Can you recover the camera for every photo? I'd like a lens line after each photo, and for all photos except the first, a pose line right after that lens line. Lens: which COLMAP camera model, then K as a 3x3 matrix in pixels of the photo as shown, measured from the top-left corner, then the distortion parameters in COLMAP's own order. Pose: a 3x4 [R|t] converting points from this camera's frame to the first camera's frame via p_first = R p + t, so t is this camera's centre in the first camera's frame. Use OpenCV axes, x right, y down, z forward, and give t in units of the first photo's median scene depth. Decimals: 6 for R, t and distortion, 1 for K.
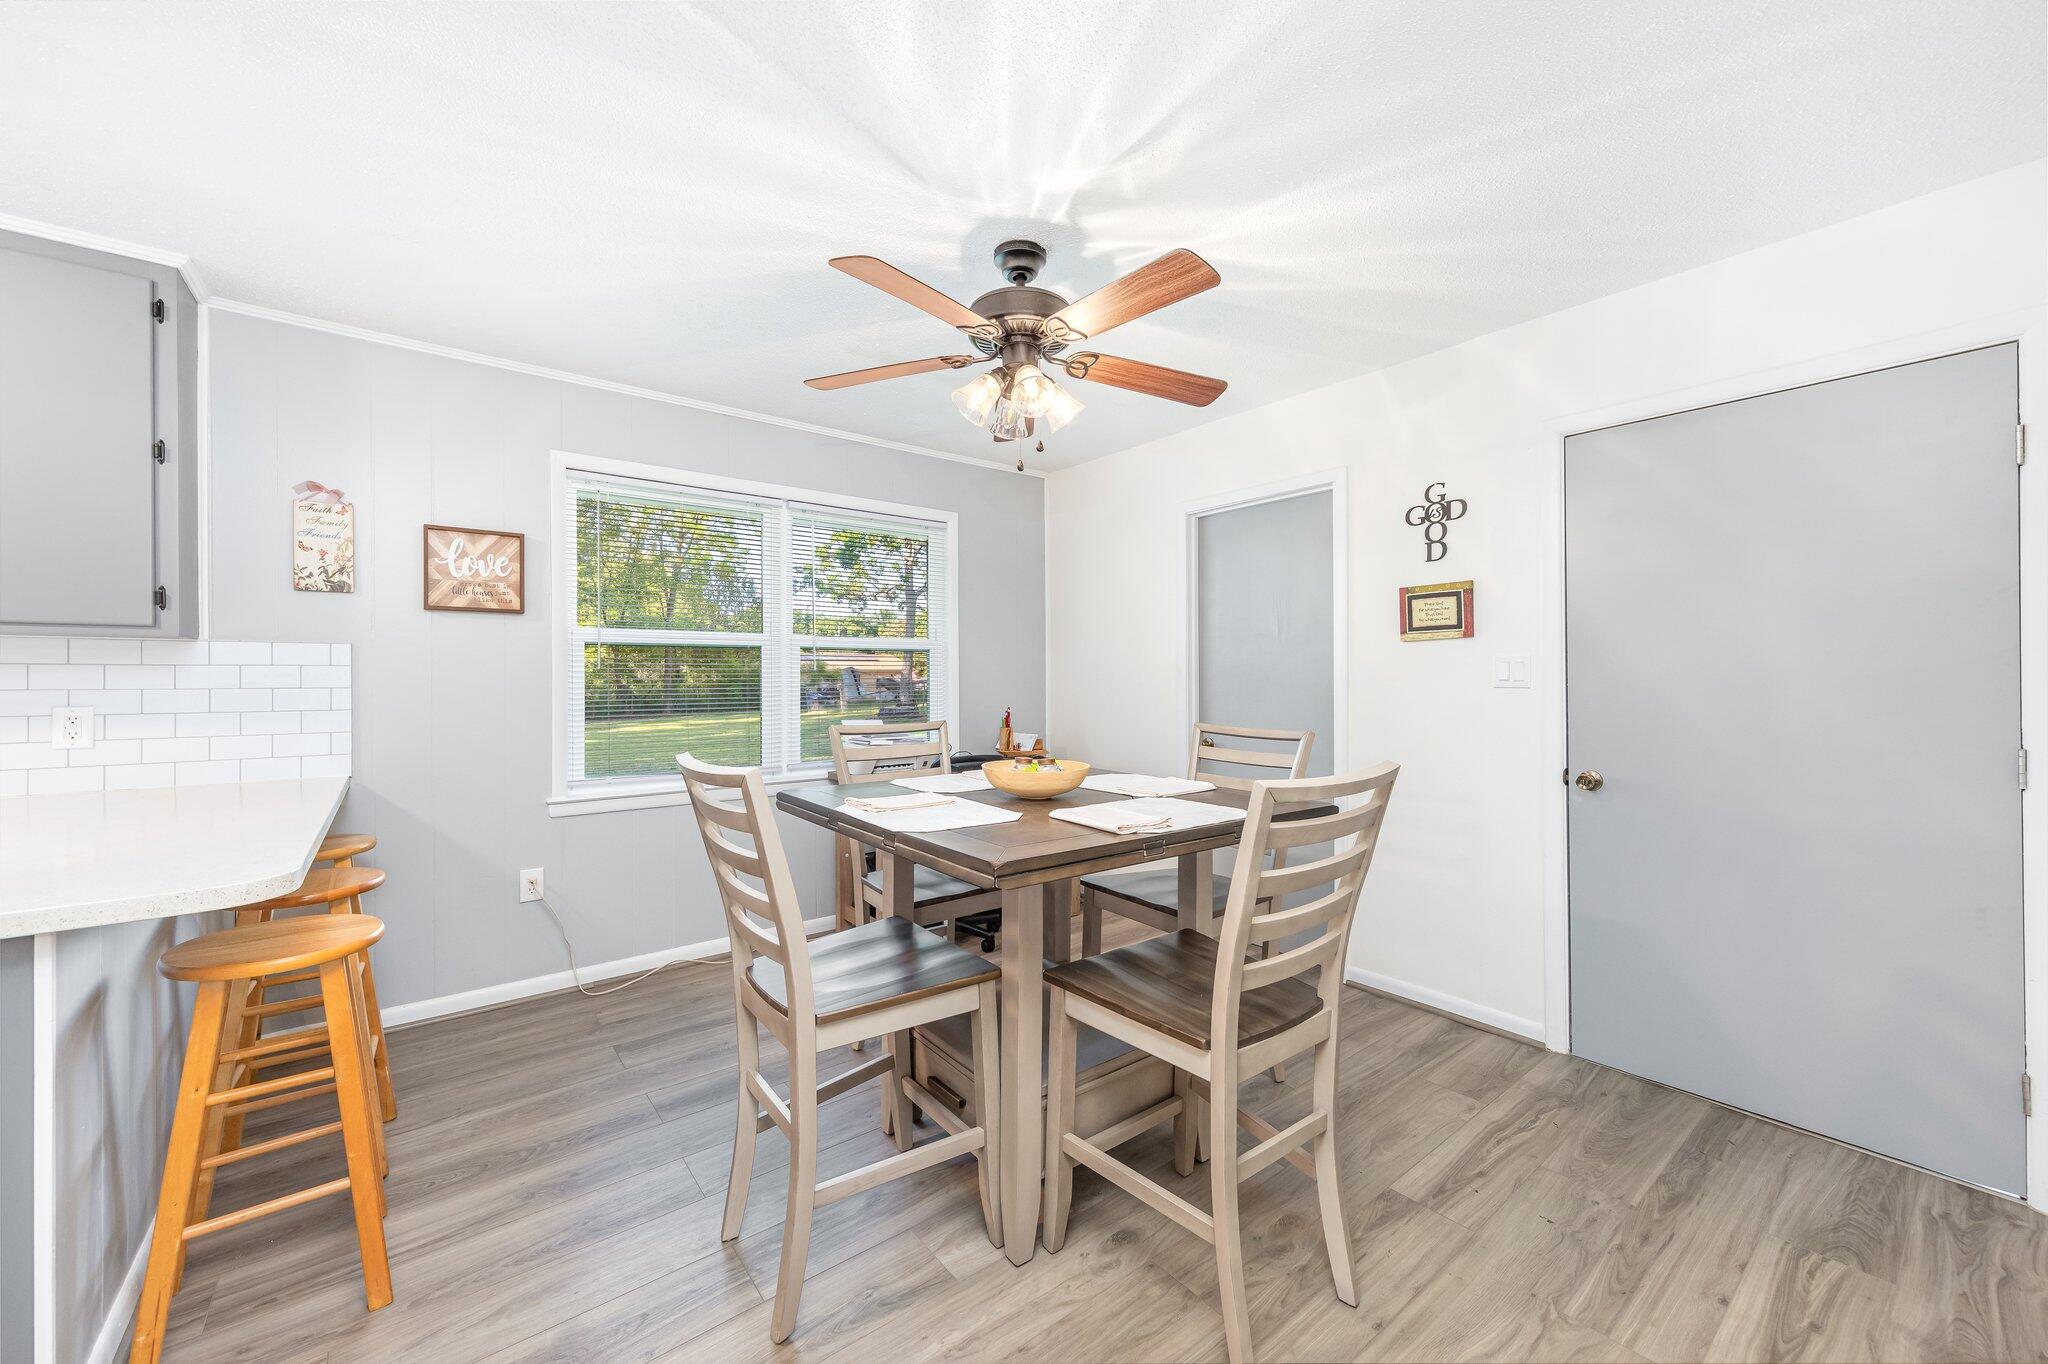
lens RADIAL K [[785.6, 0, 1033.4], [0, 785.6, 677.2], [0, 0, 1]] dist [0.003130, -0.000056]
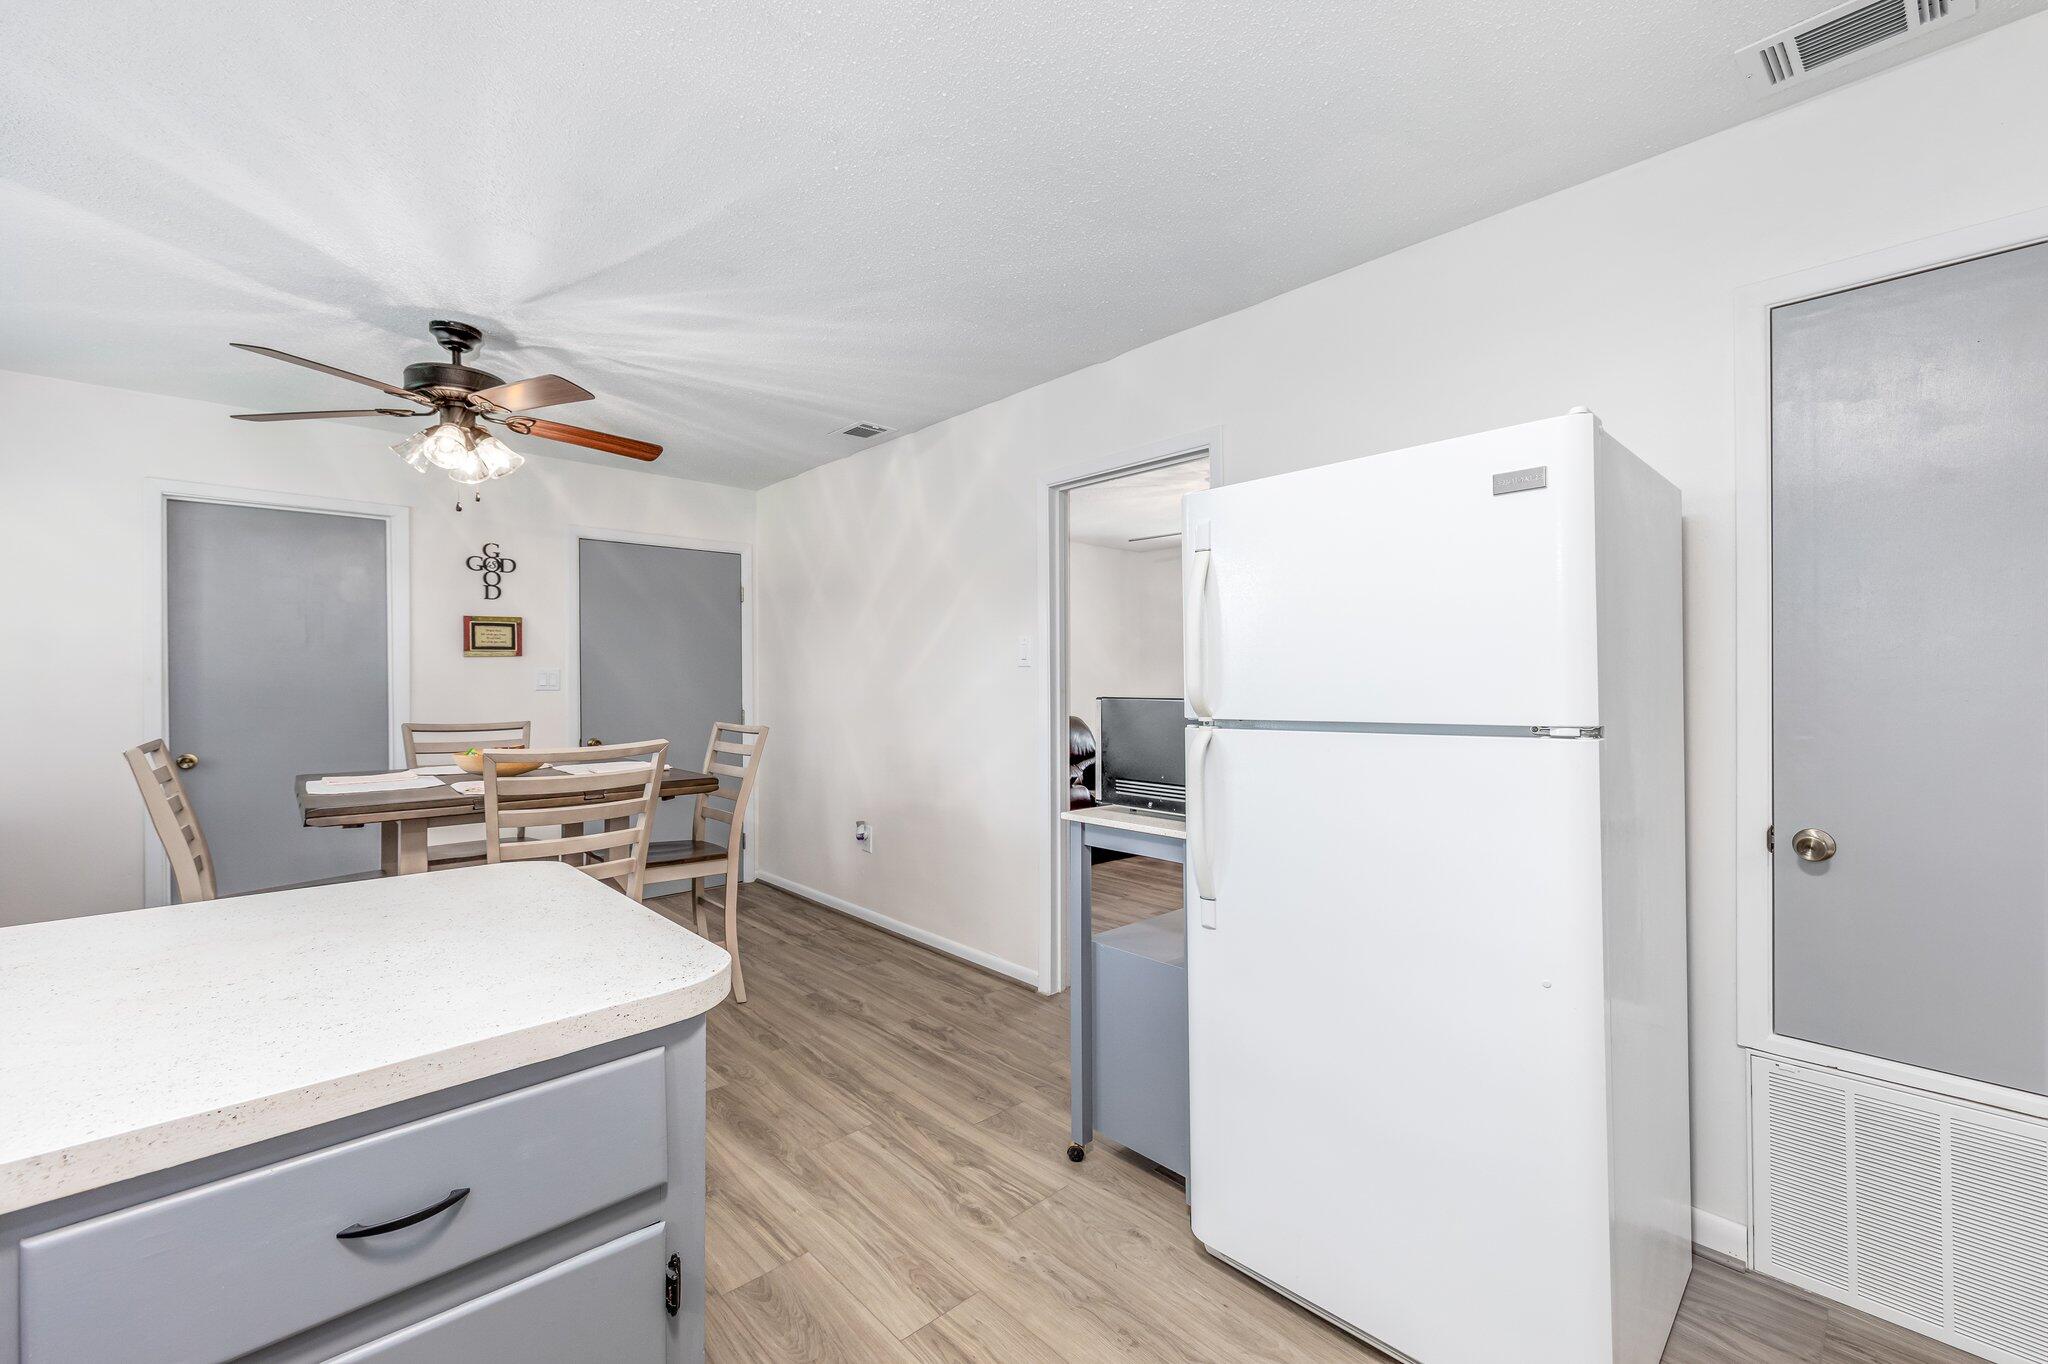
lens RADIAL K [[842.2, 0, 1027.3], [0, 842.2, 677.2], [0, 0, 1]] dist [0.010537, -0.000059]
pose [[-0.081786, 0.003809, 0.996643, -1.119096], [0.005098, 0.999981, -0.003403, -0.001682], [-0.996637, 0.004803, -0.081804, 0.199306]]
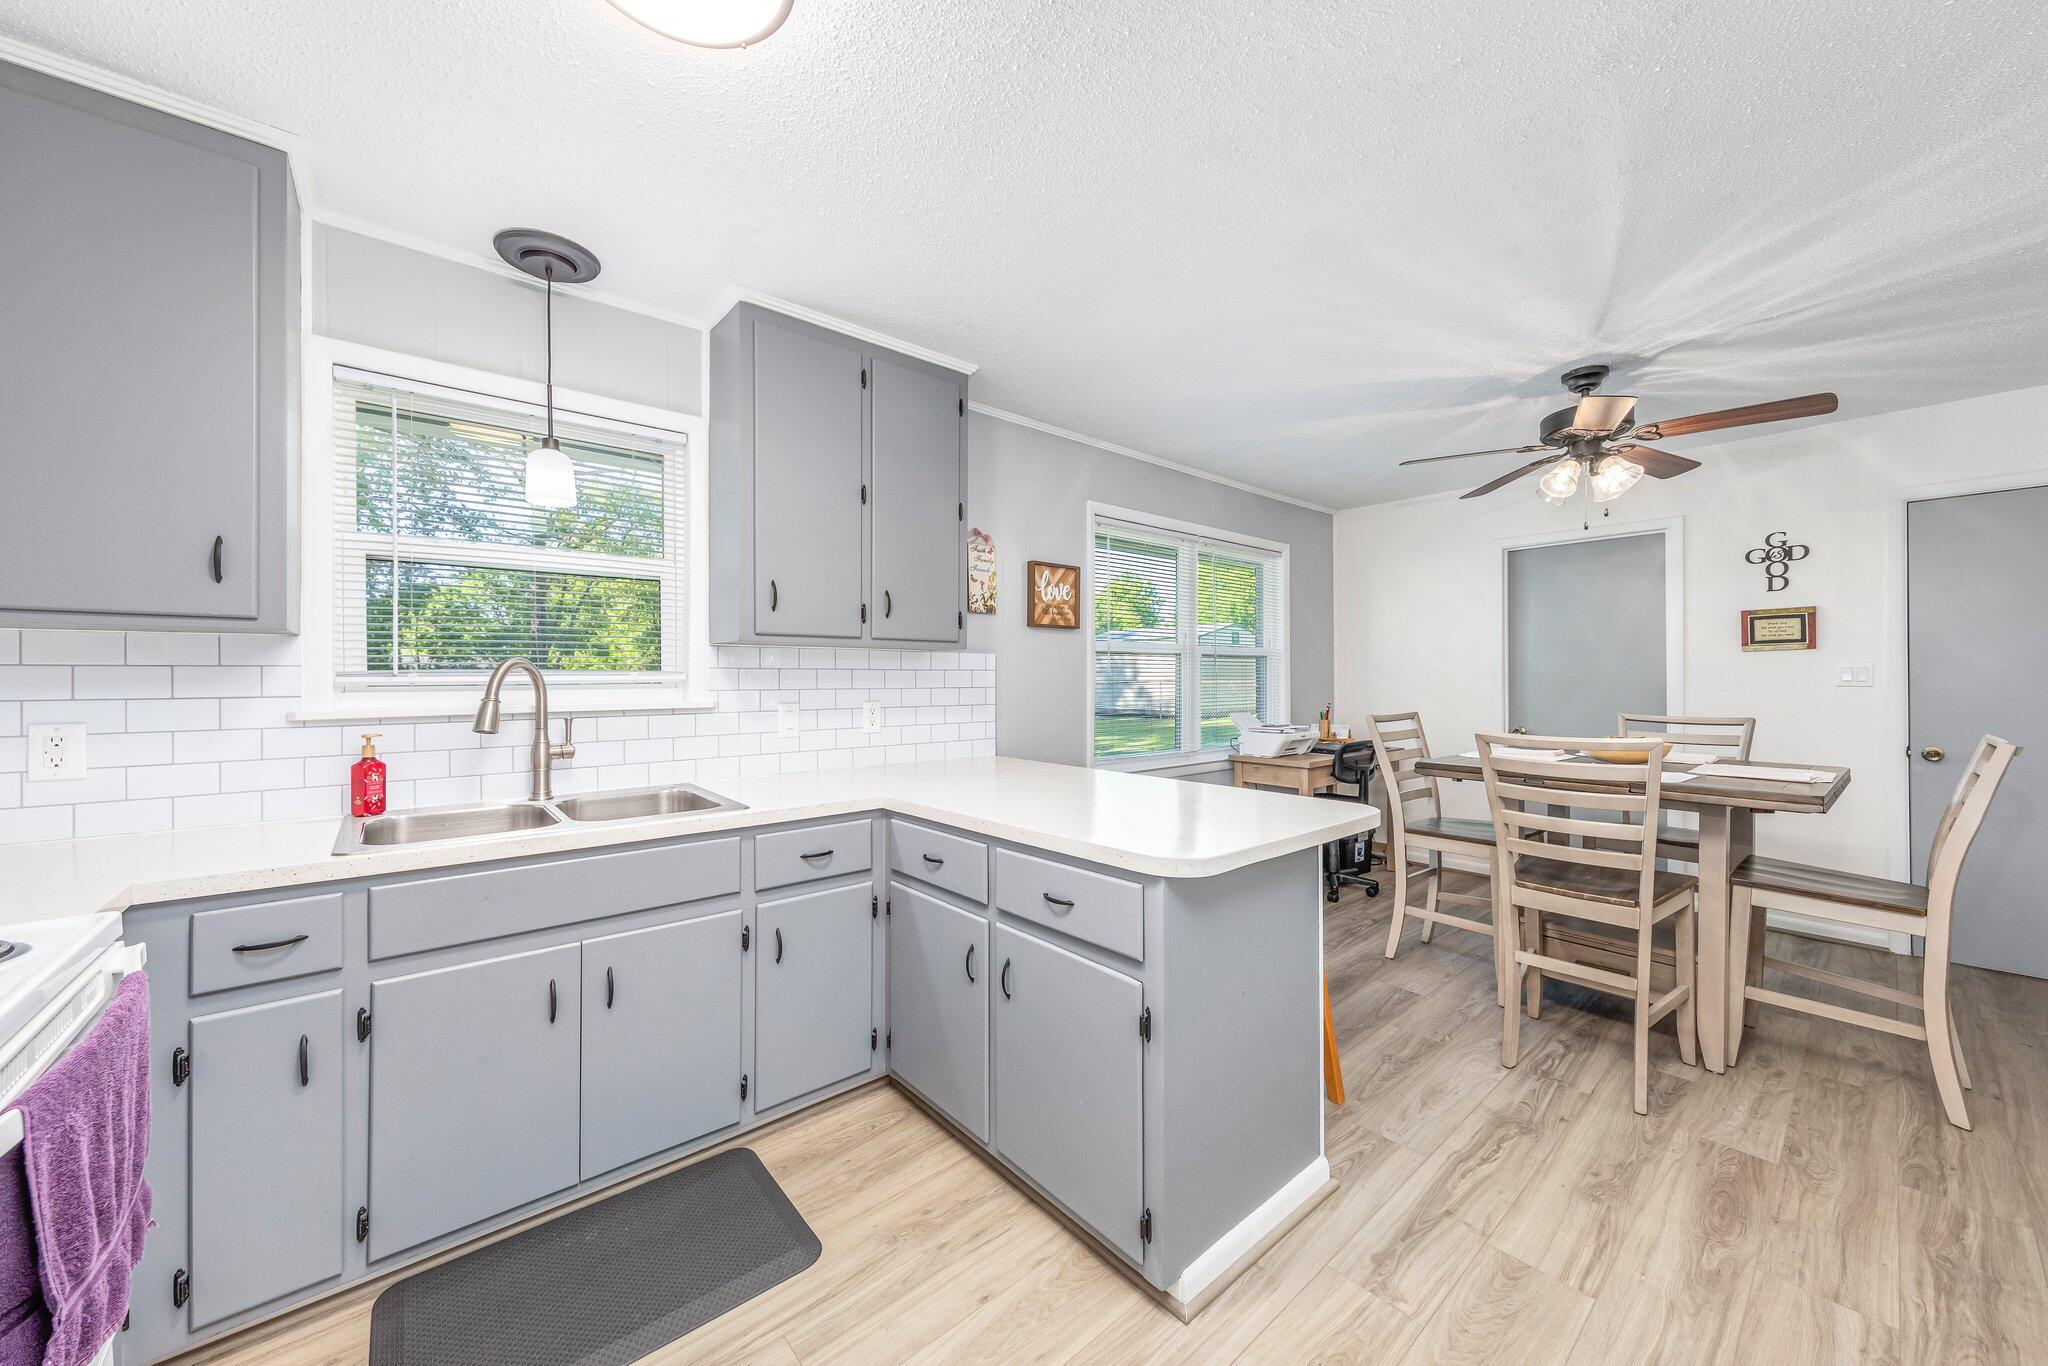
lens RADIAL K [[741.3, 0, 1022.6], [0, 741.3, 678.3], [0, 0, 1]] dist [-0.001024, -0.000101]
pose [[0.999462, -0.000581, 0.032783, -0.857921], [0.000574, 1.000000, 0.000225, -0.001559], [-0.032783, -0.000206, 0.999462, -0.220400]]
